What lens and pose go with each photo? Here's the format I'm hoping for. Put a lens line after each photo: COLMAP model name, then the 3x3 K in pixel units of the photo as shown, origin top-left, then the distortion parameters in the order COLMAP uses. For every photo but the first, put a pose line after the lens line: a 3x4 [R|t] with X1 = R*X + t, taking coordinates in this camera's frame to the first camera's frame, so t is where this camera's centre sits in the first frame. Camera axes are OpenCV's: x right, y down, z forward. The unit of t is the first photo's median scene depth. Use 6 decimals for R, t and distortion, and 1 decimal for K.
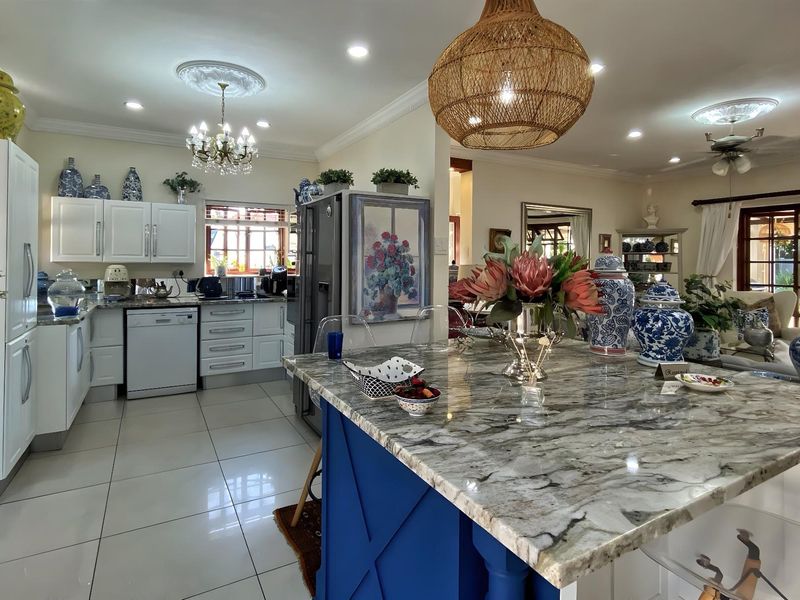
lens RADIAL K [[567.6, 0, 401.8], [0, 567.6, 244.8], [0, 0, 1]] dist [0.009107, -0.000106]
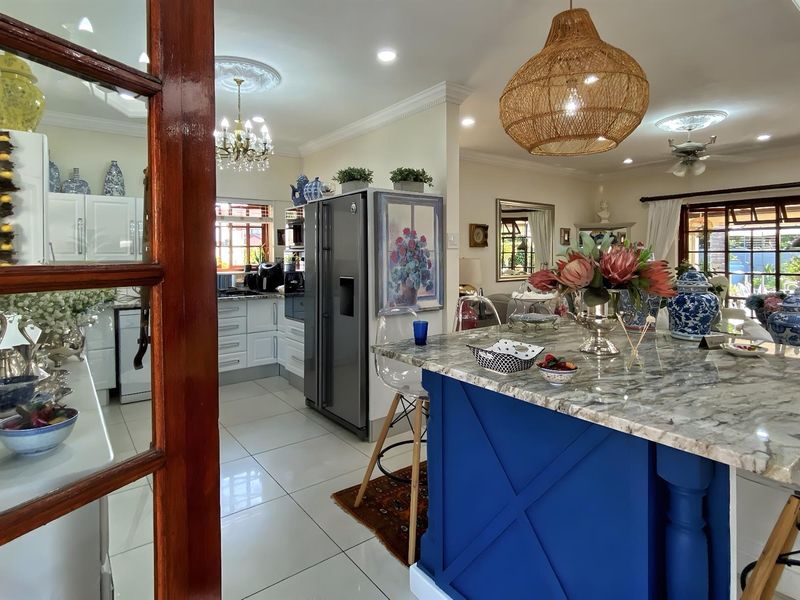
lens RADIAL K [[582.9, 0, 399.6], [0, 582.9, 254.0], [0, 0, 1]] dist [0.005888, 0.000822]
pose [[0.982947, -0.013908, 0.183364, -0.233449], [0.008912, 0.999567, 0.028043, -0.004899], [-0.183674, -0.025931, 0.982645, -0.059954]]
